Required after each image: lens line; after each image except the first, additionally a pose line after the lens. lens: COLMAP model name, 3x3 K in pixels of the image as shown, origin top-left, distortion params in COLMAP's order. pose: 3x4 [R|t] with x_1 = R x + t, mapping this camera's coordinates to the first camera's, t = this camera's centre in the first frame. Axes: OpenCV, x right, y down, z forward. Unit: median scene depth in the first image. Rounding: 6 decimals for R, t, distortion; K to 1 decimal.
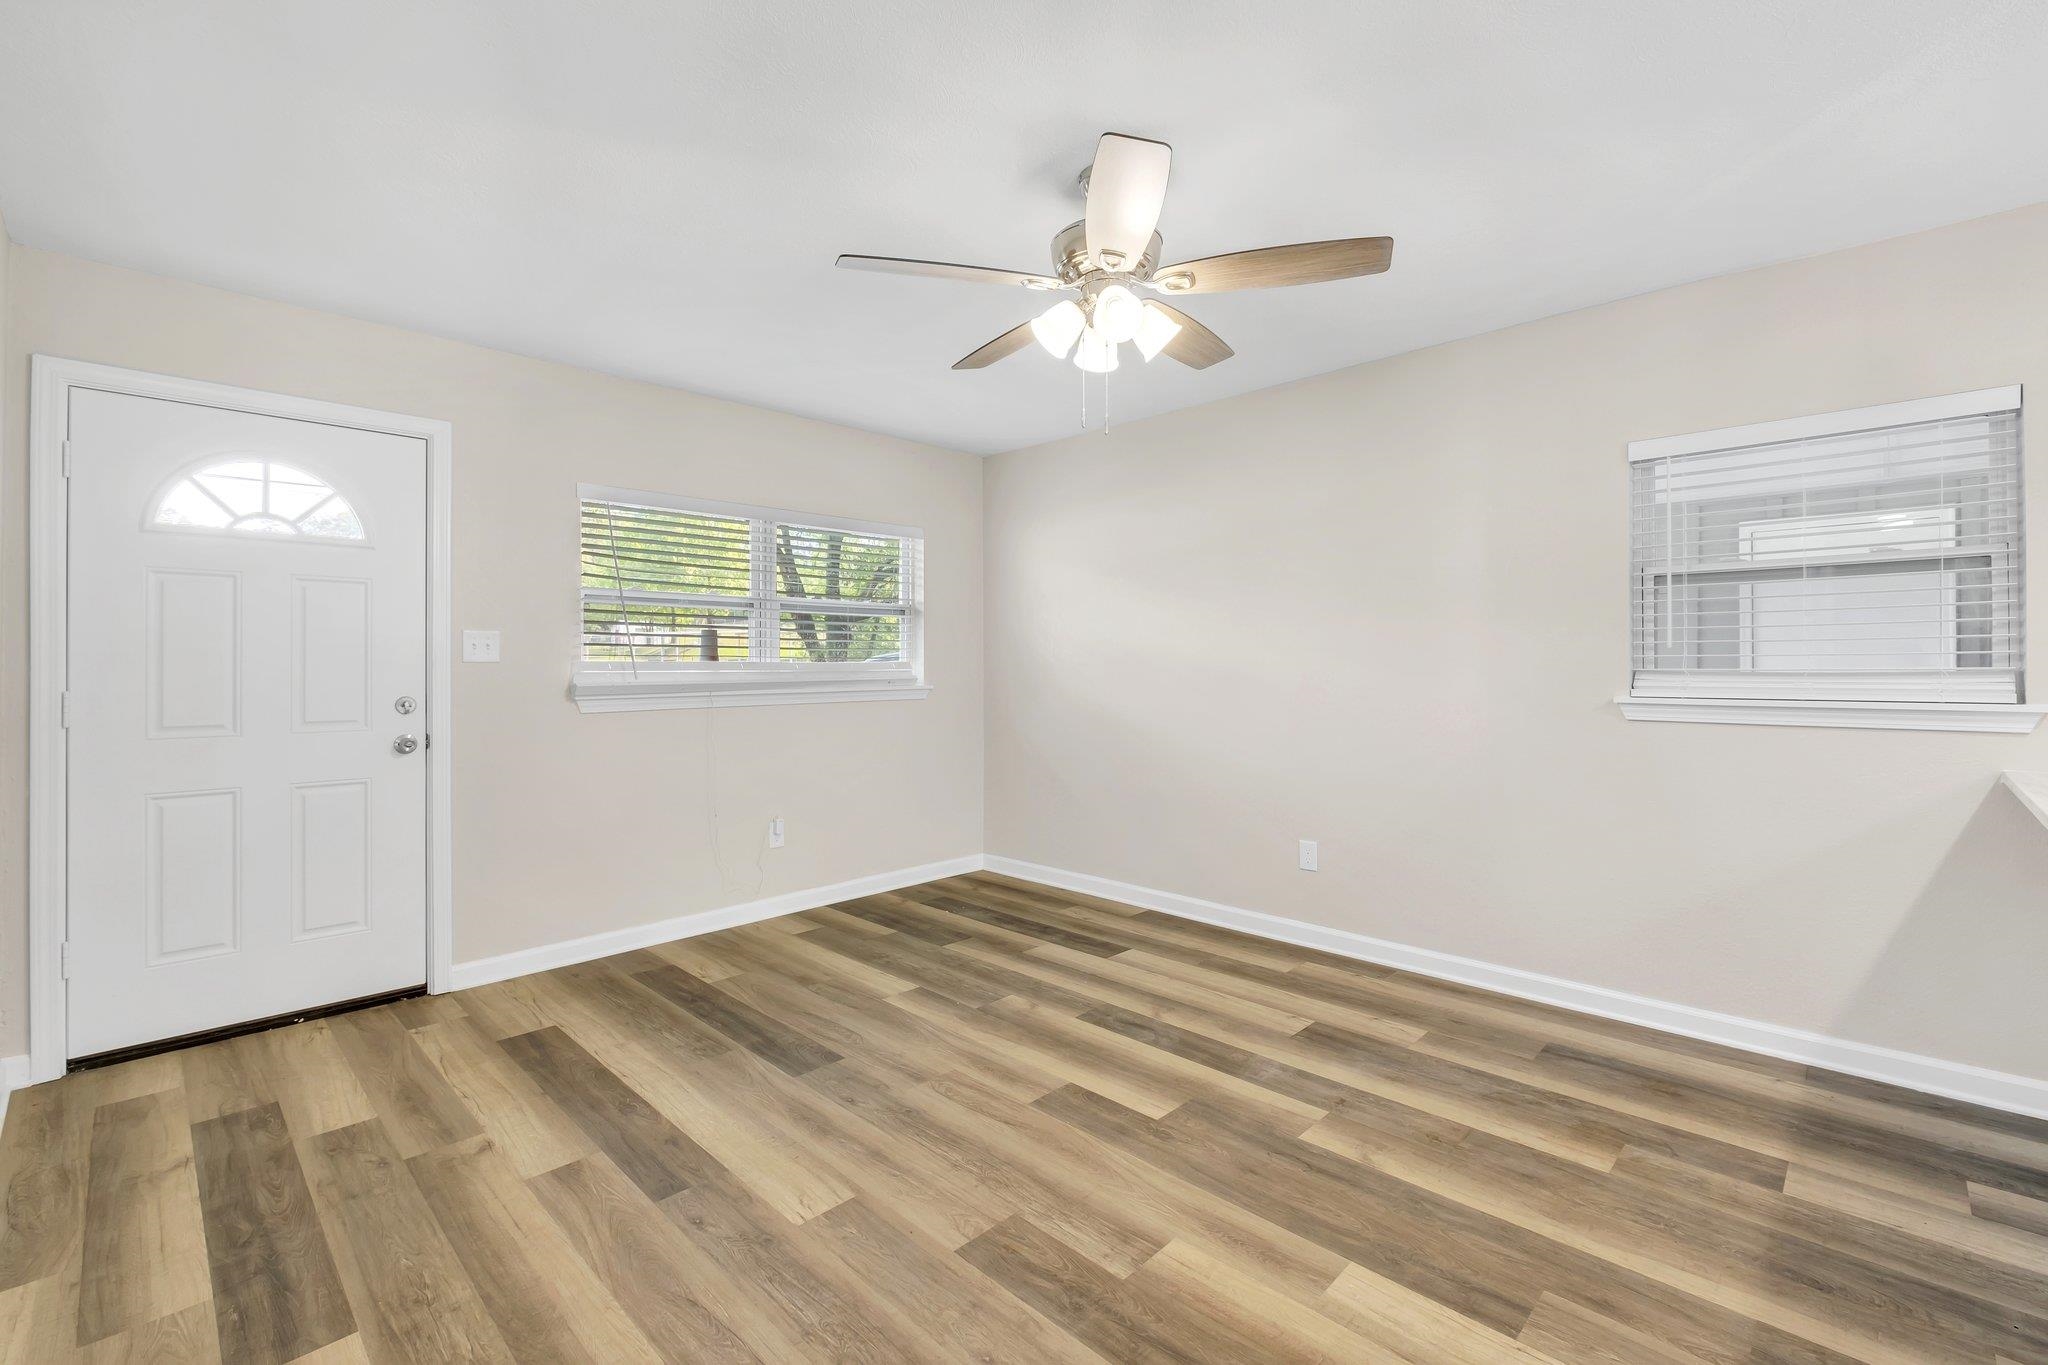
lens RADIAL K [[890.1, 0, 1037.4], [0, 890.1, 669.5], [0, 0, 1]] dist [-0.004323, -0.001120]
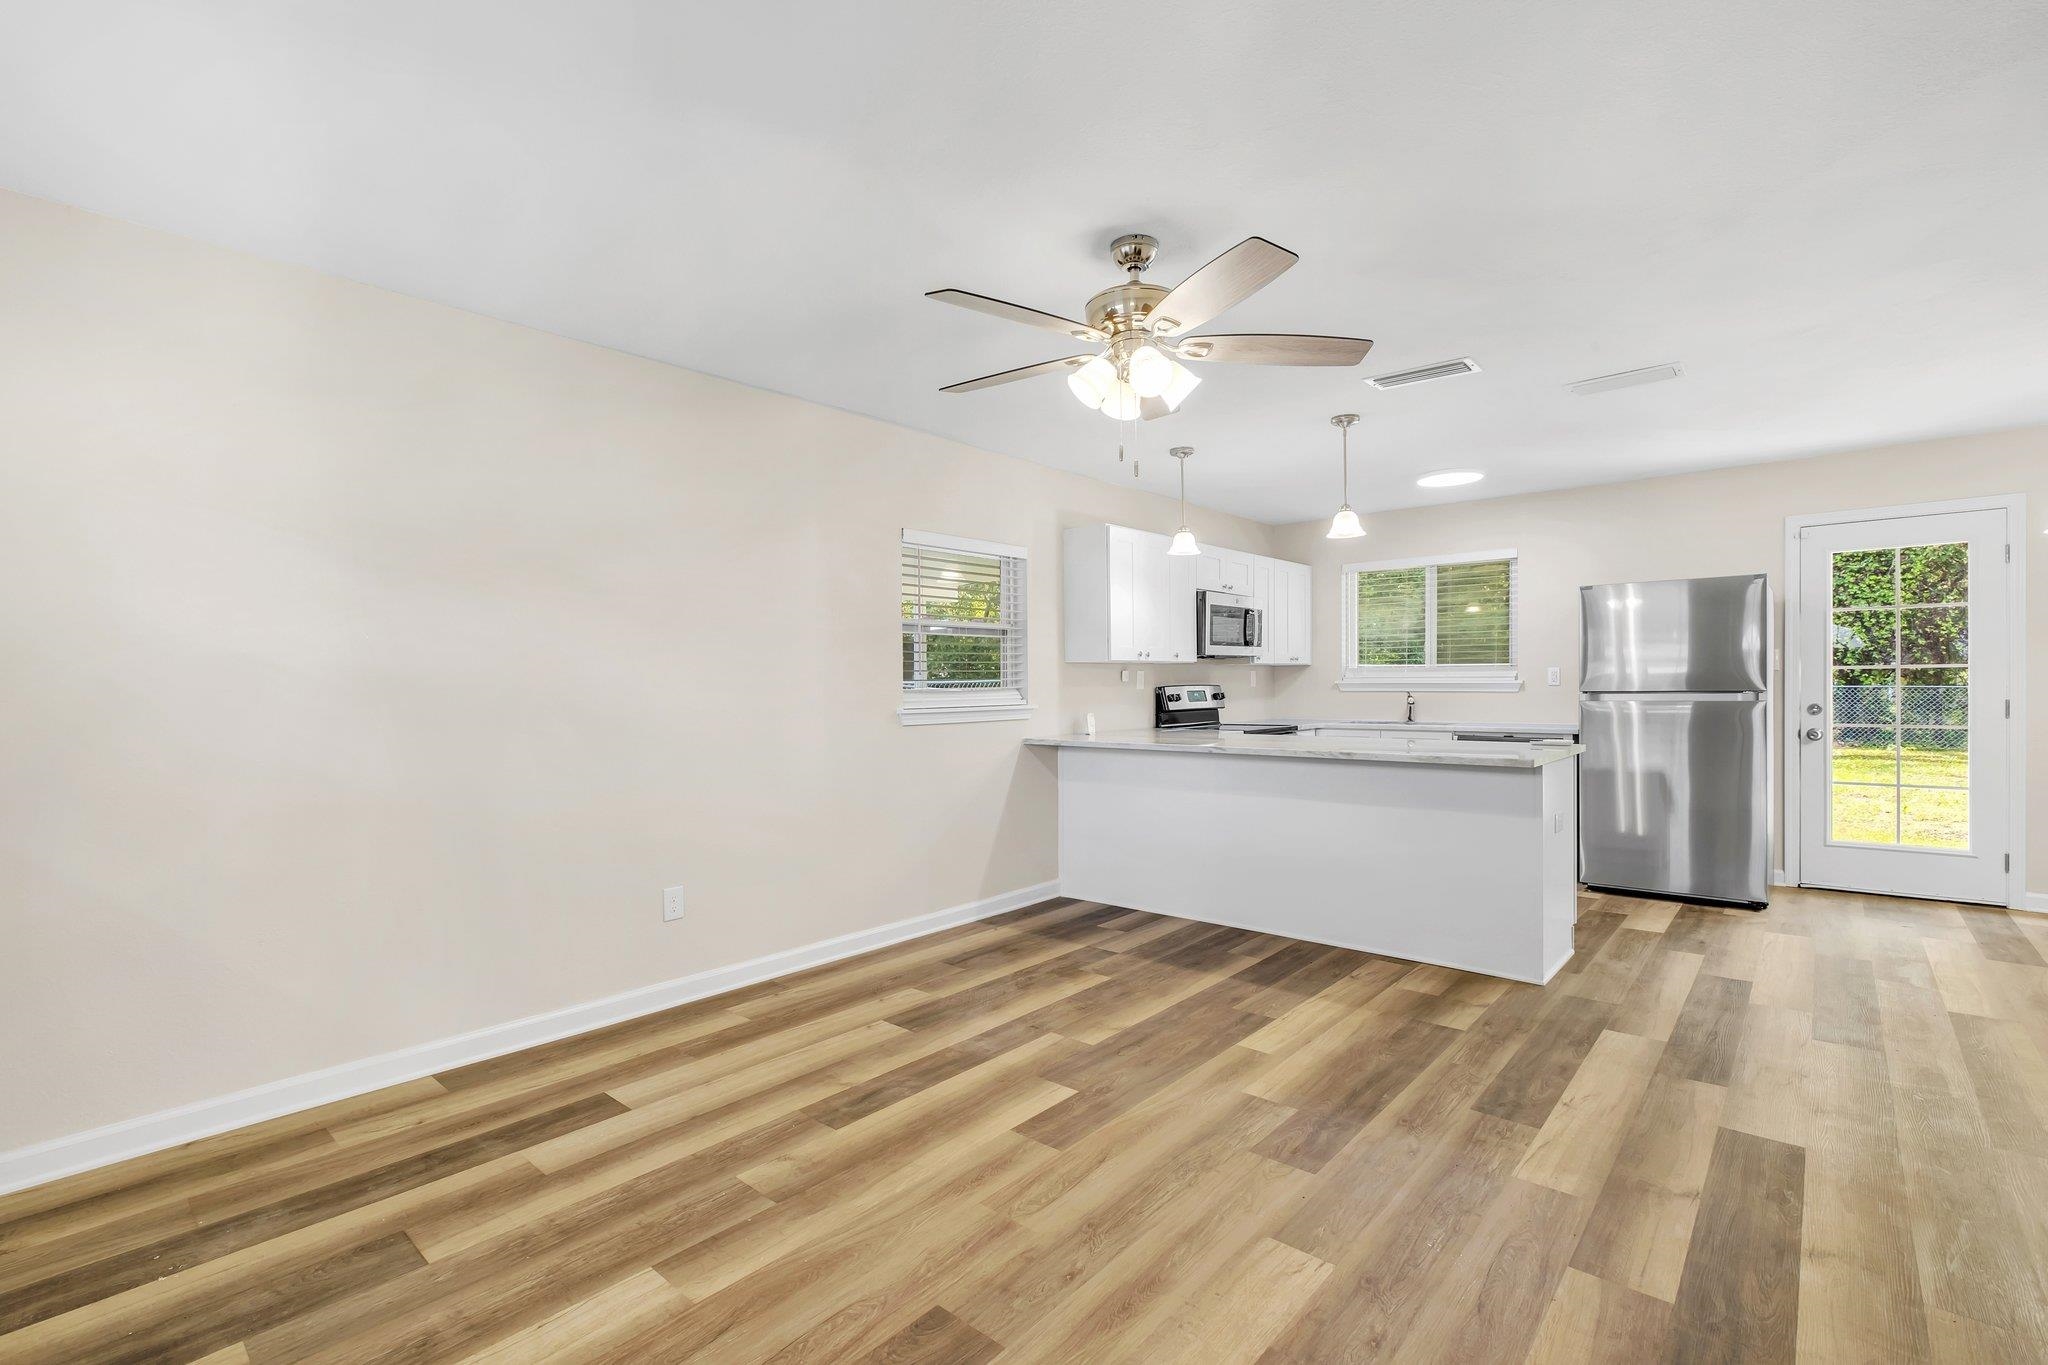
lens RADIAL K [[890.1, 0, 1039.9], [0, 890.1, 684.6], [0, 0, 1]] dist [-0.004323, -0.001120]
pose [[-0.044734, 0.002956, 0.998995, -0.899833], [0.015964, 0.999870, -0.002244, -0.002620], [-0.998871, 0.015848, -0.044775, 1.001234]]
